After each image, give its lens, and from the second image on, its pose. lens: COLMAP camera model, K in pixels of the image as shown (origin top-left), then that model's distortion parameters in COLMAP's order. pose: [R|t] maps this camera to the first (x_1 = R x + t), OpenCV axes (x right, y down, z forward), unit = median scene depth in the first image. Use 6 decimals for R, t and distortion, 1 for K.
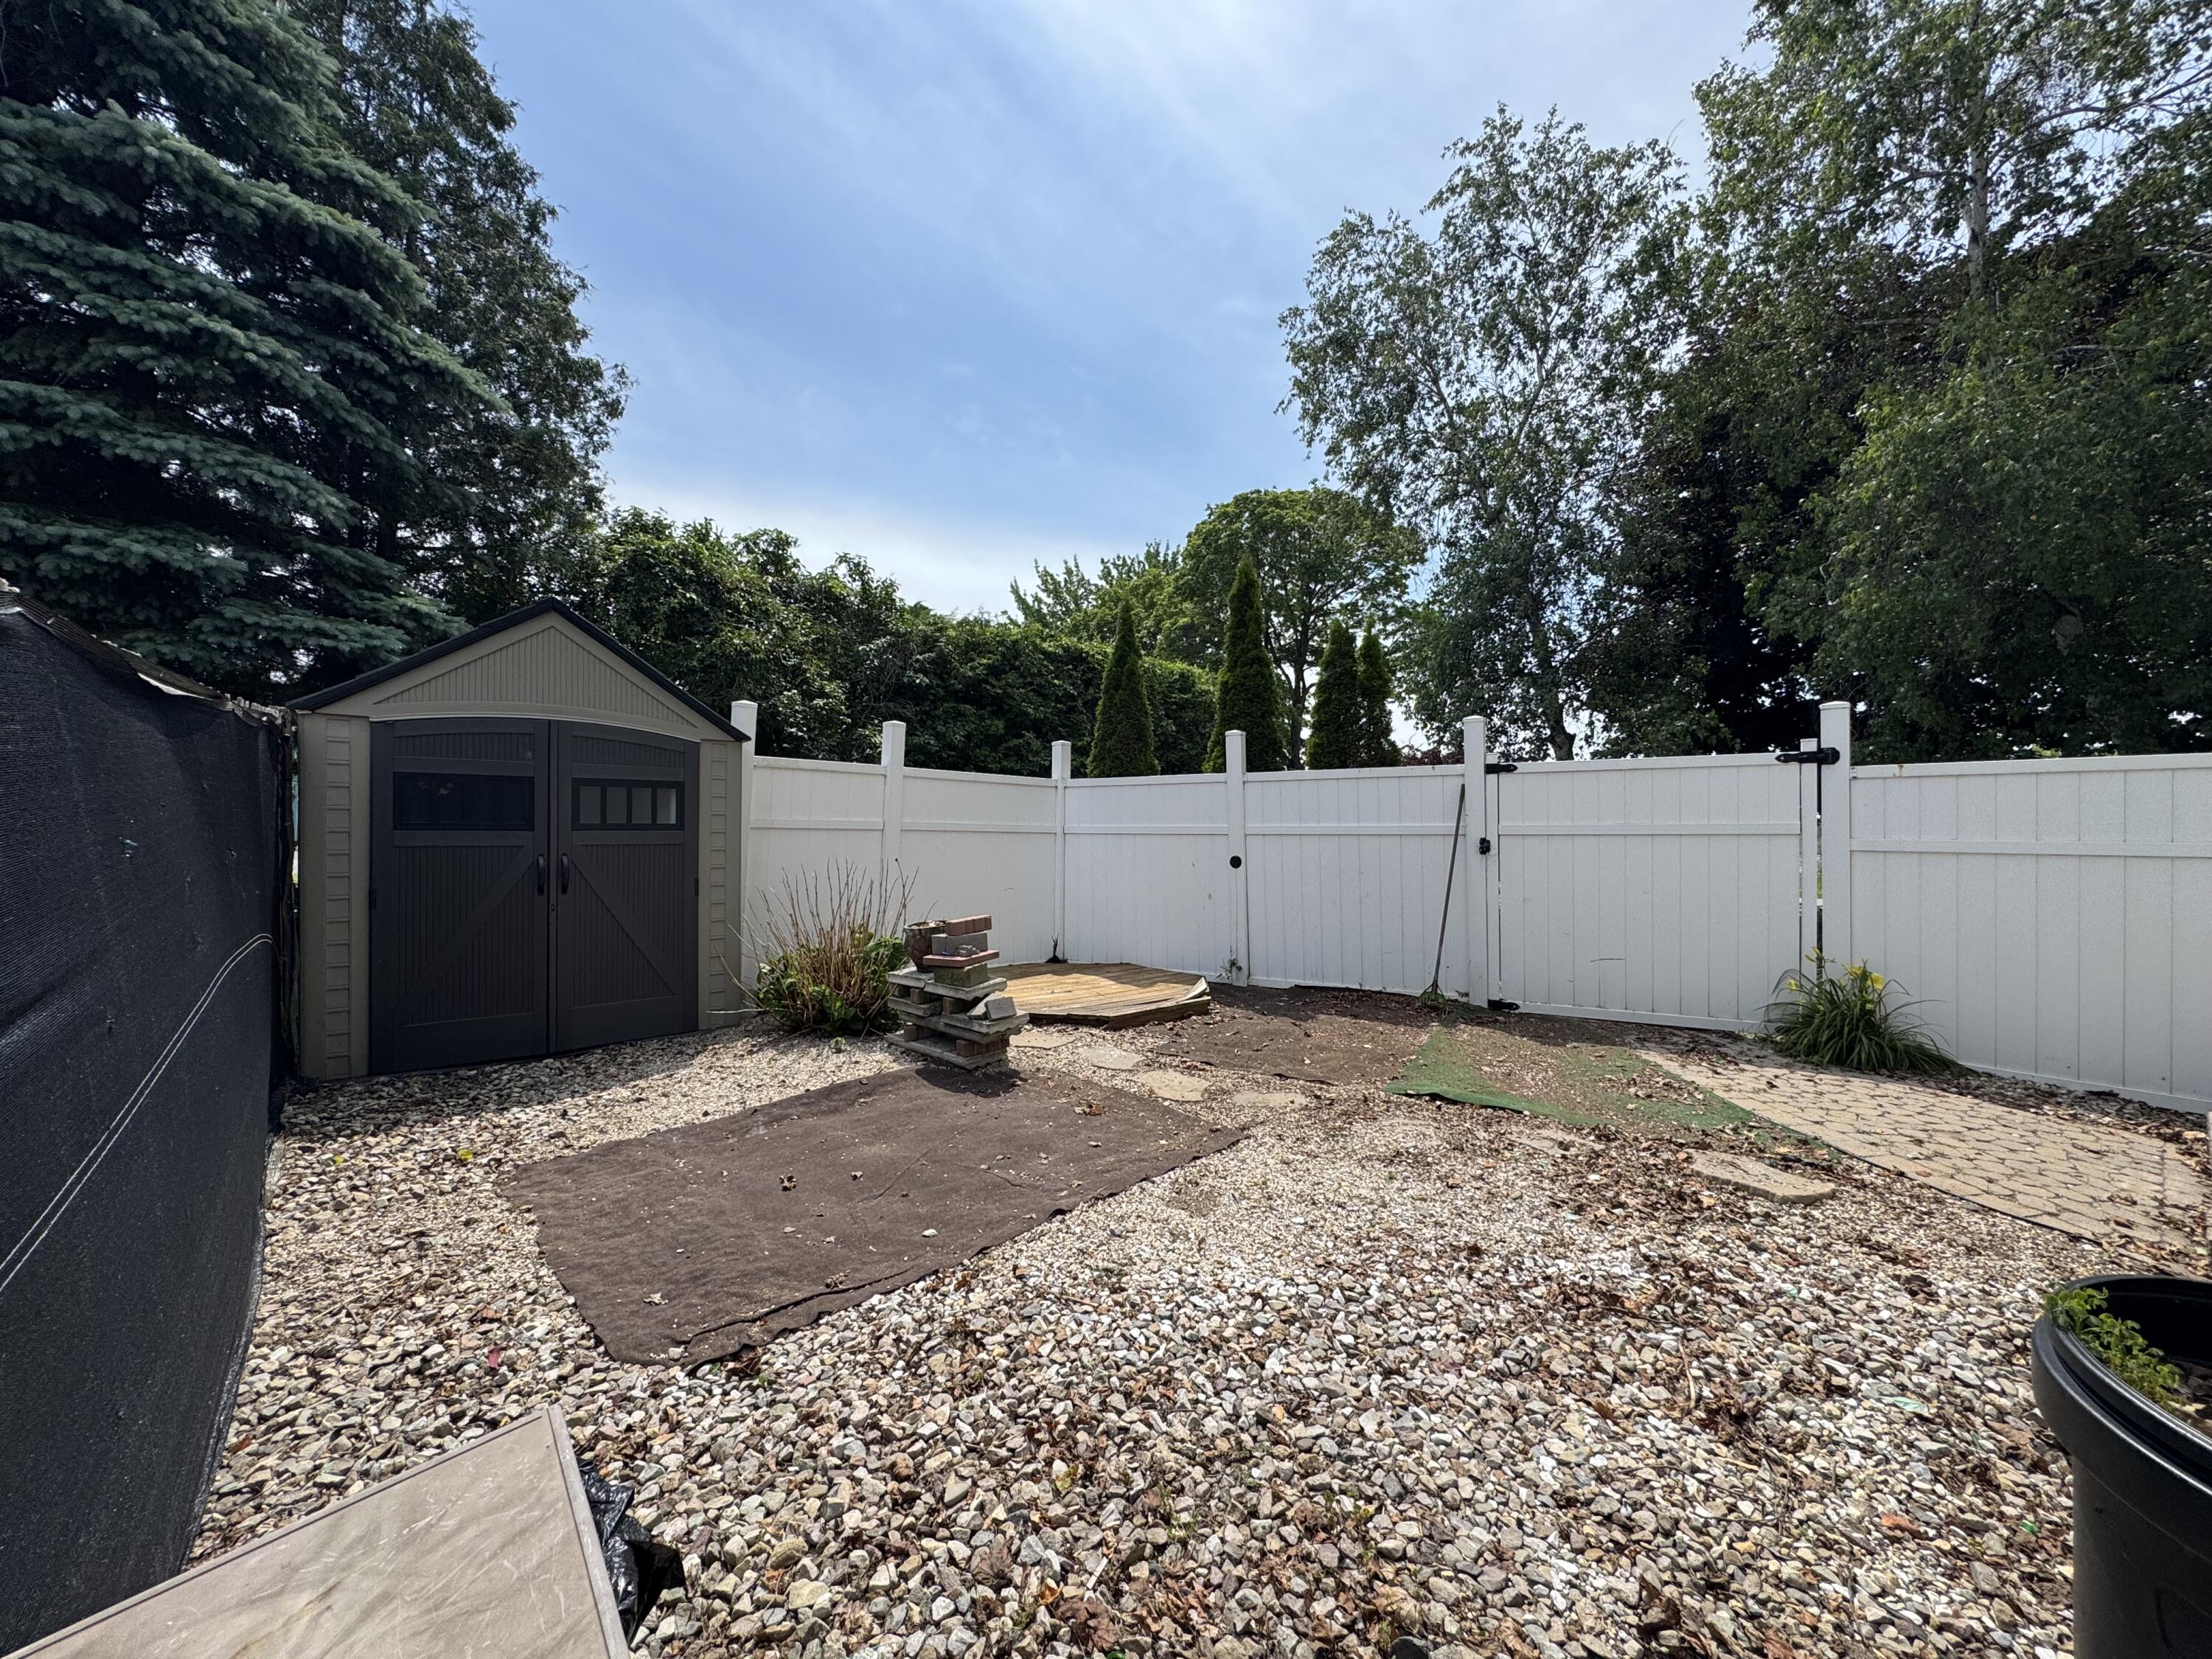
lens RADIAL K [[884.7, 0, 1106.0], [0, 884.7, 829.5], [0, 0, 1]] dist [0.001182, 0.000104]
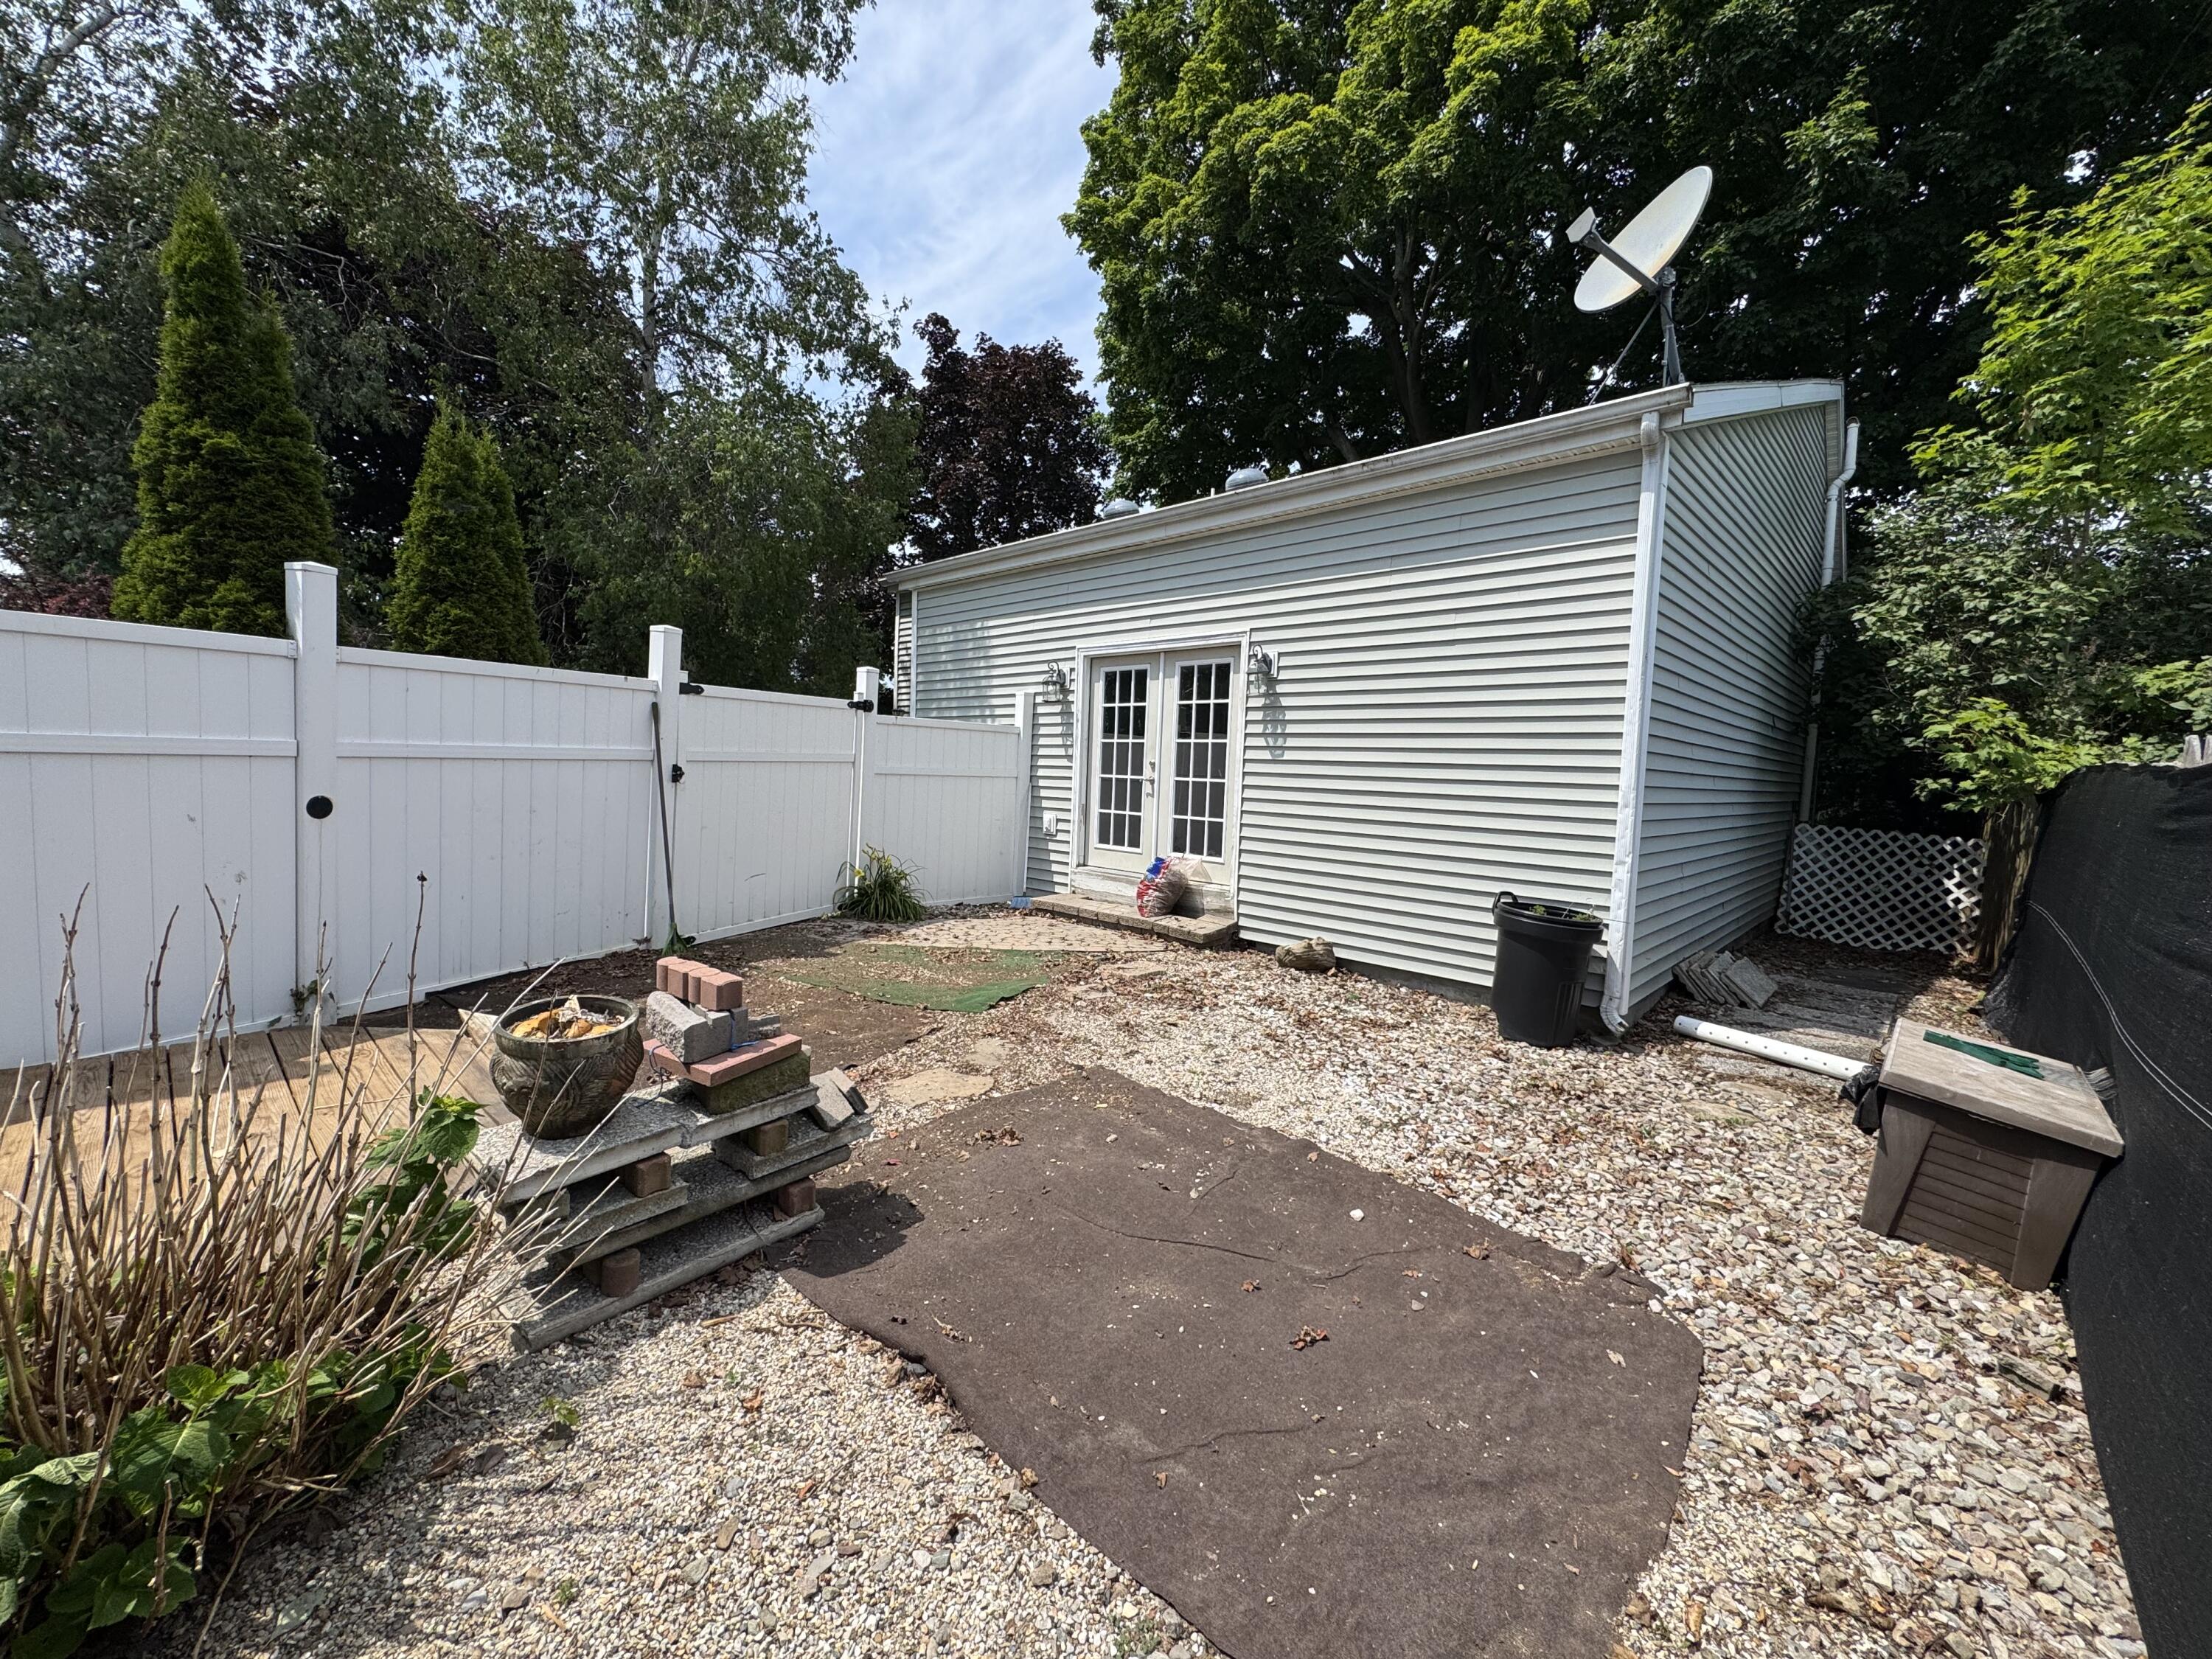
lens RADIAL K [[884.7, 0, 1106.0], [0, 884.7, 829.5], [0, 0, 1]] dist [0.001182, 0.000104]
pose [[-0.122485, -0.092414, 0.988159, -0.494265], [-0.046733, 0.995088, 0.087269, -0.021859], [-0.991370, -0.035490, -0.126202, 0.631047]]
